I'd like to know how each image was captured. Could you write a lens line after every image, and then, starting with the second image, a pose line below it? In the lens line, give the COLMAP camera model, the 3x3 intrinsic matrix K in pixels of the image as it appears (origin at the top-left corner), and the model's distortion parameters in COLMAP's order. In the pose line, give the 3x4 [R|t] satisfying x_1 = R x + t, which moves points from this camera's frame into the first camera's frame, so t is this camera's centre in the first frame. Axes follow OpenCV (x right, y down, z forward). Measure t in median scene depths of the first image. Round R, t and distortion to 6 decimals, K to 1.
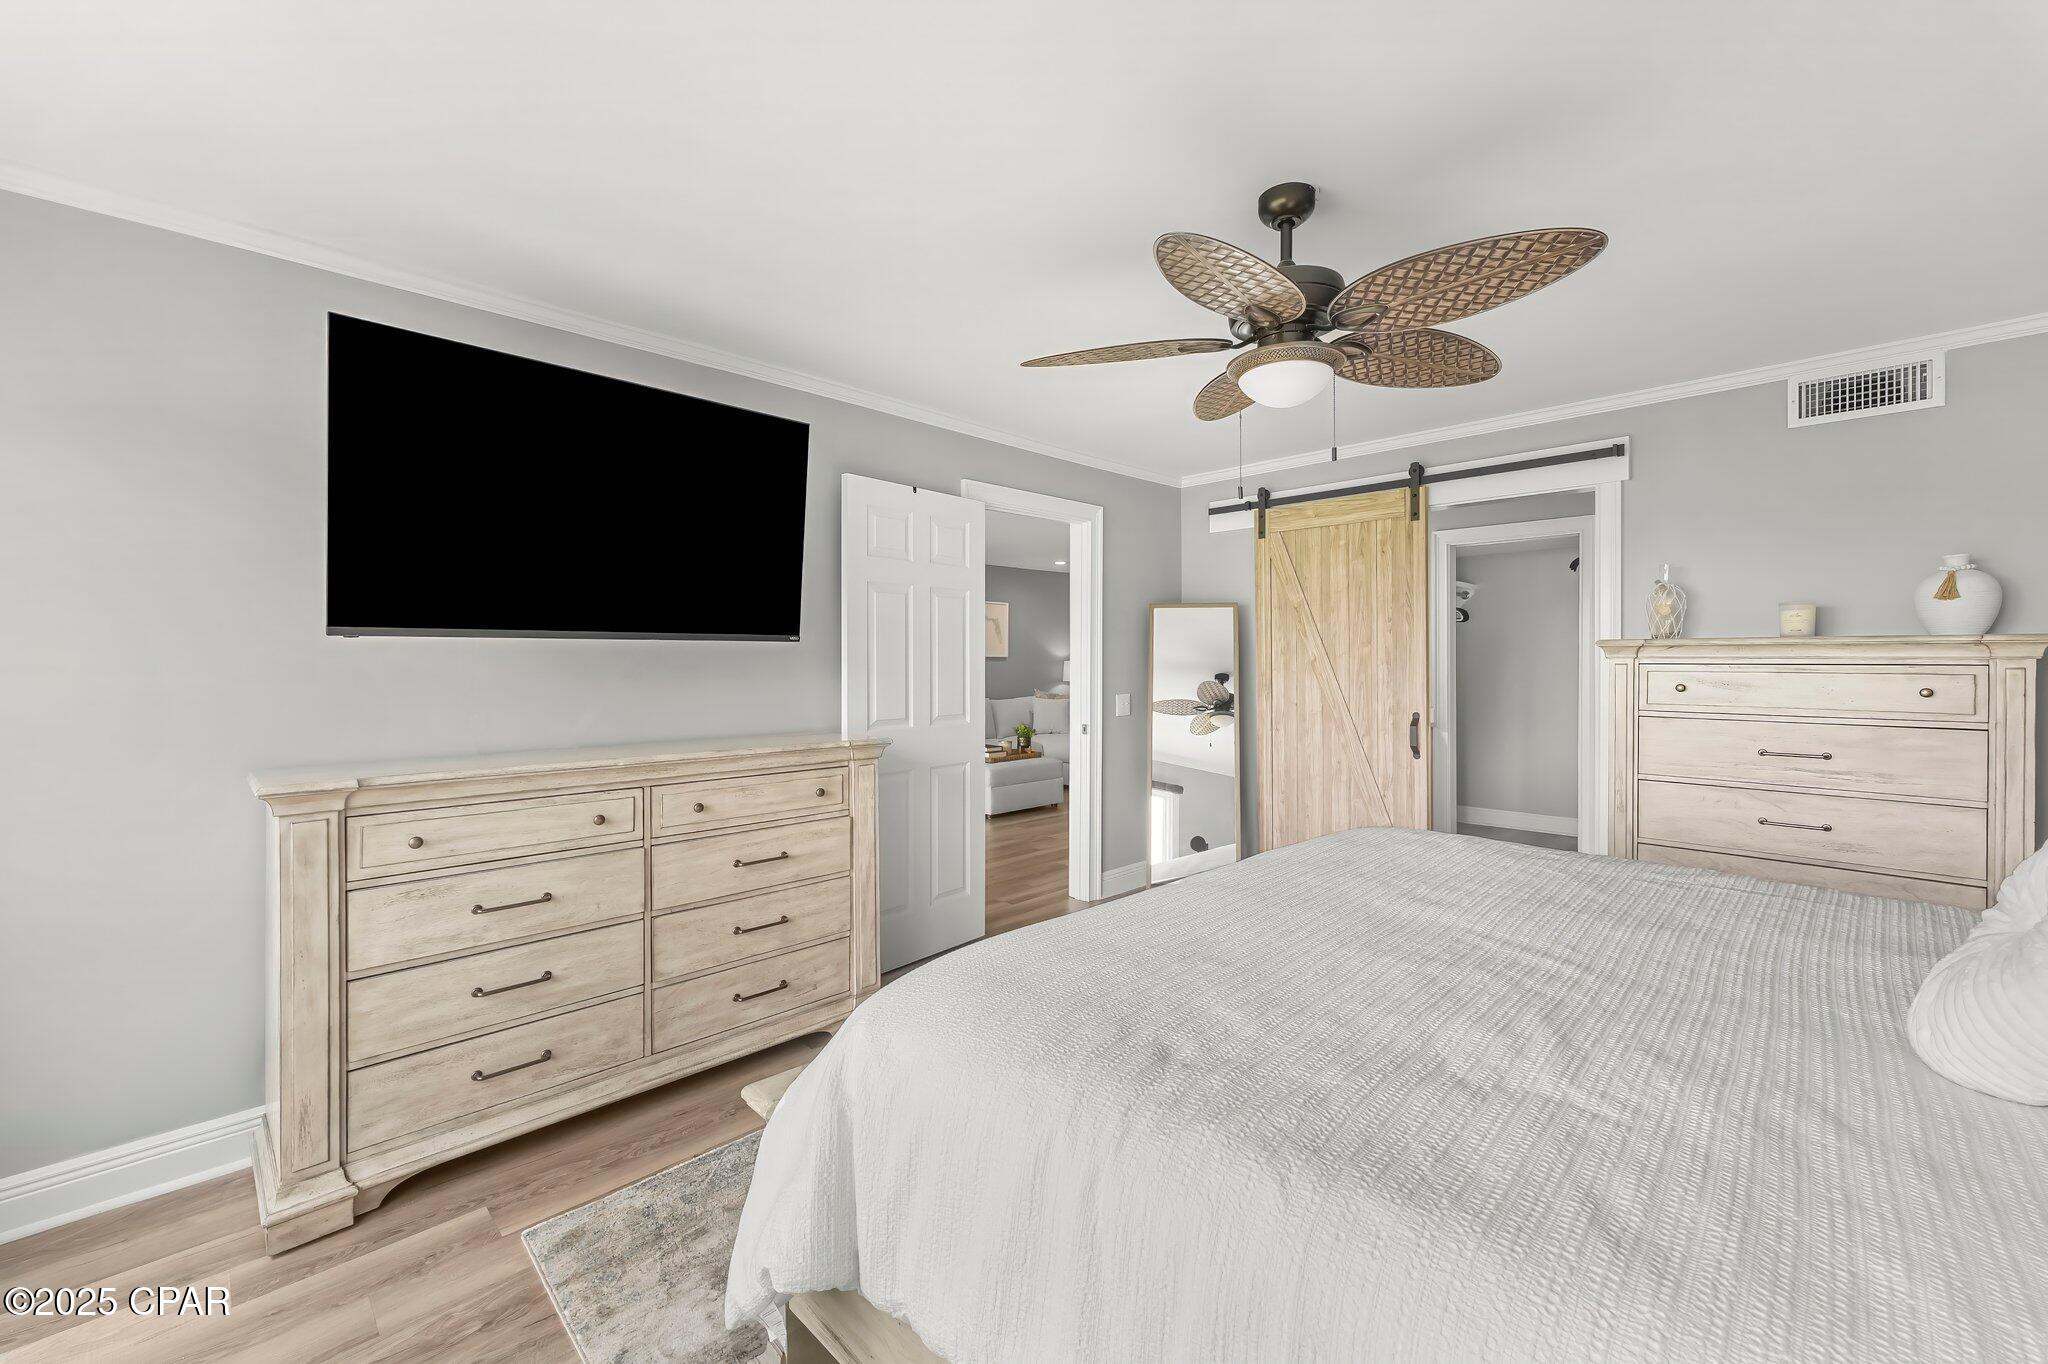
lens RADIAL K [[842.7, 0, 1022.5], [0, 842.7, 671.3], [0, 0, 1]] dist [0.003092, -0.000699]
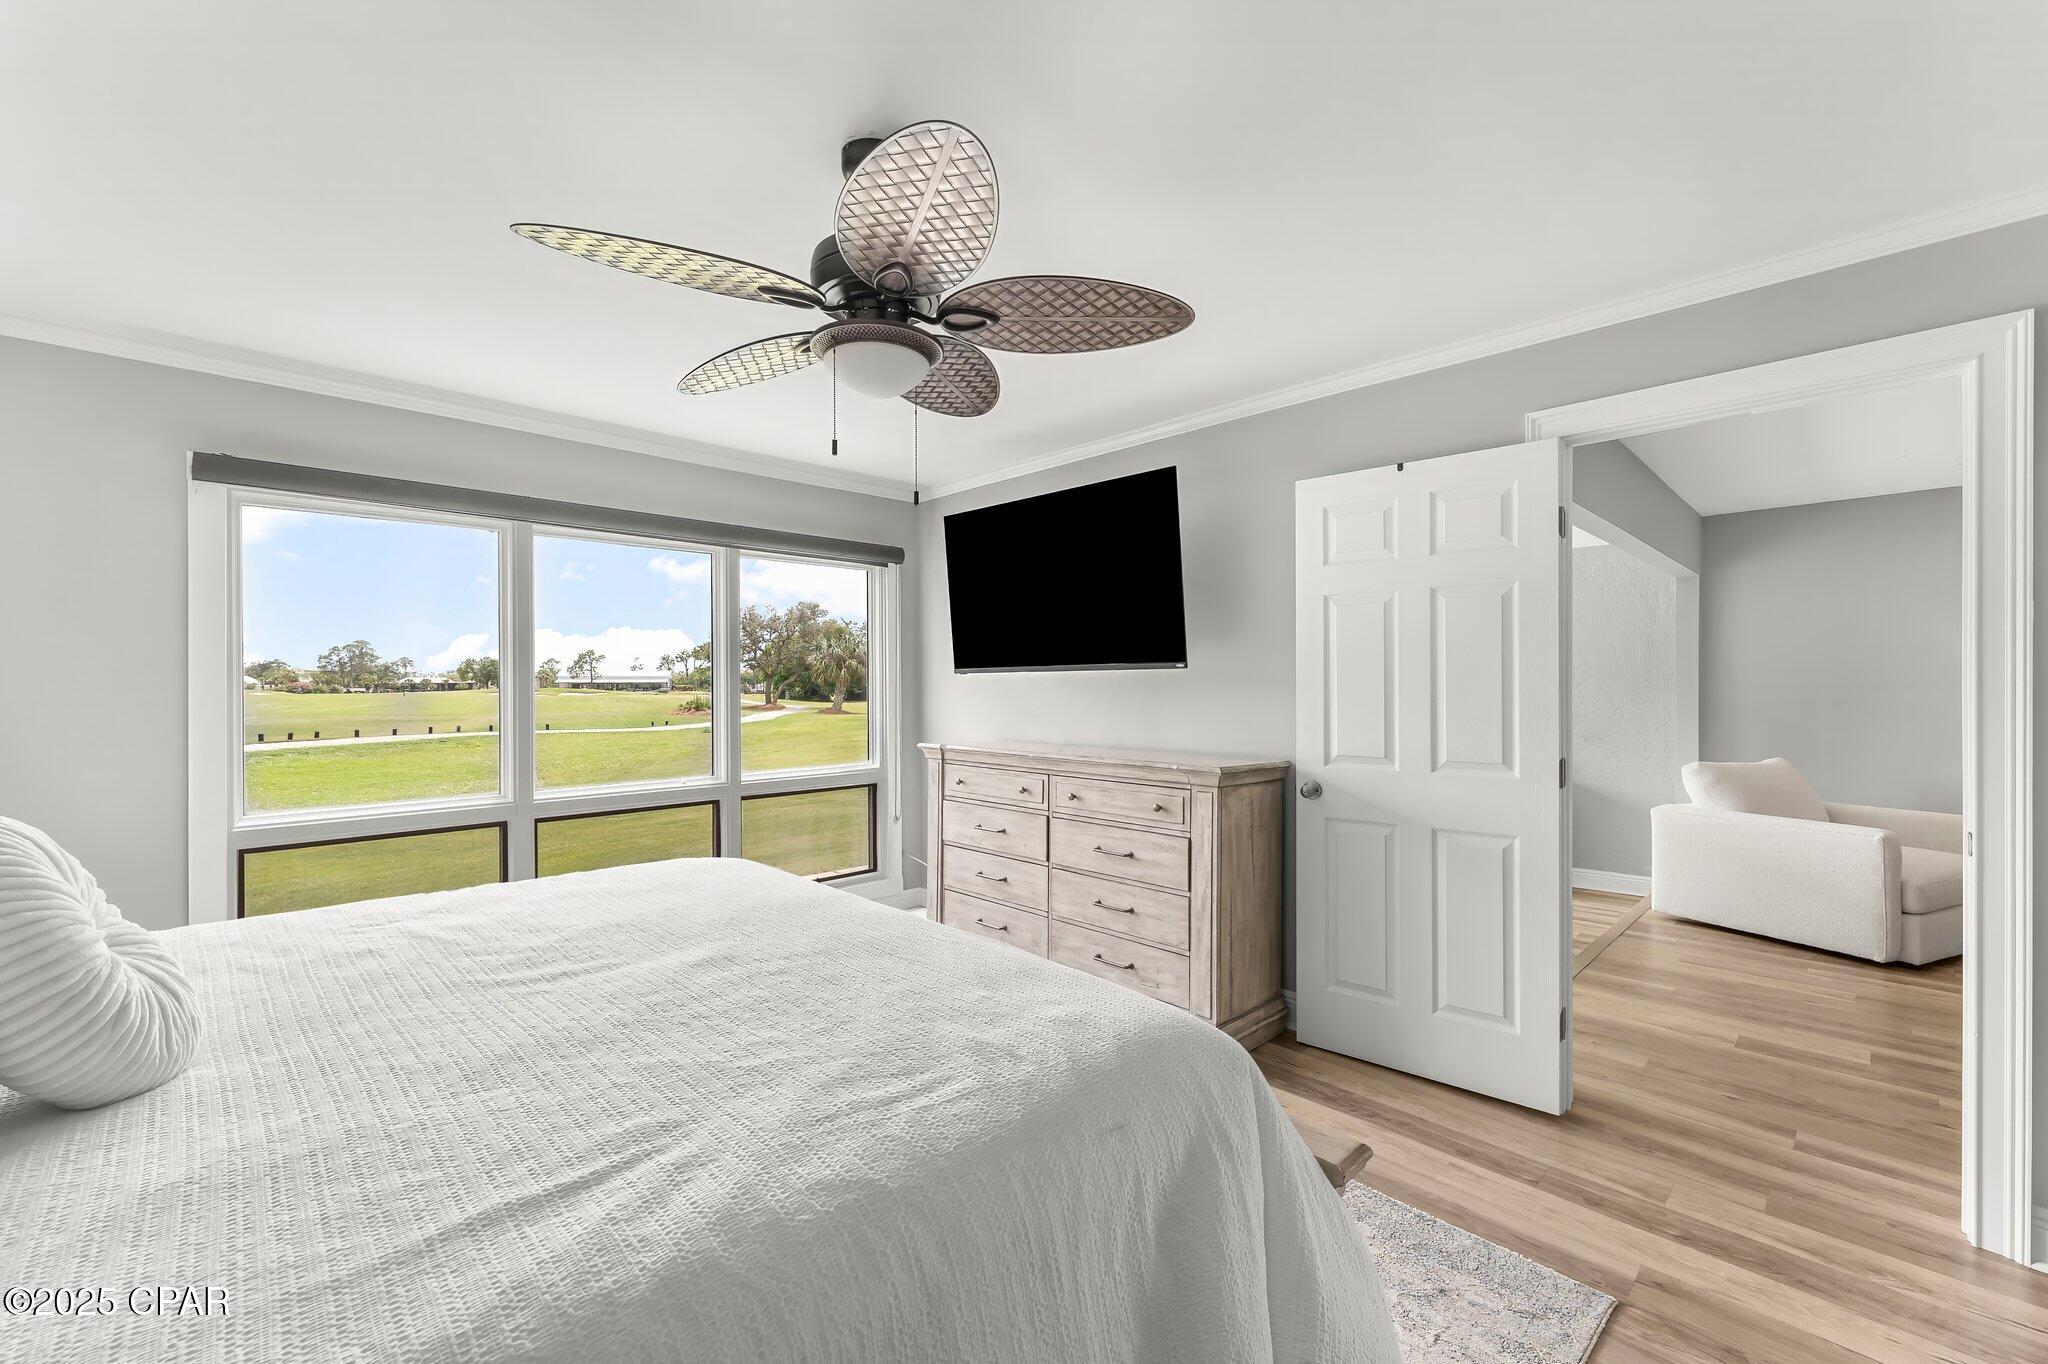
lens RADIAL K [[842.7, 0, 986.8], [0, 842.7, 689.7], [0, 0, 1]] dist [0.003092, -0.000699]
pose [[-0.045169, 0.009762, -0.998932, 0.899129], [-0.006321, 0.999929, 0.010057, -0.018385], [0.998959, 0.006769, -0.045104, 0.878133]]
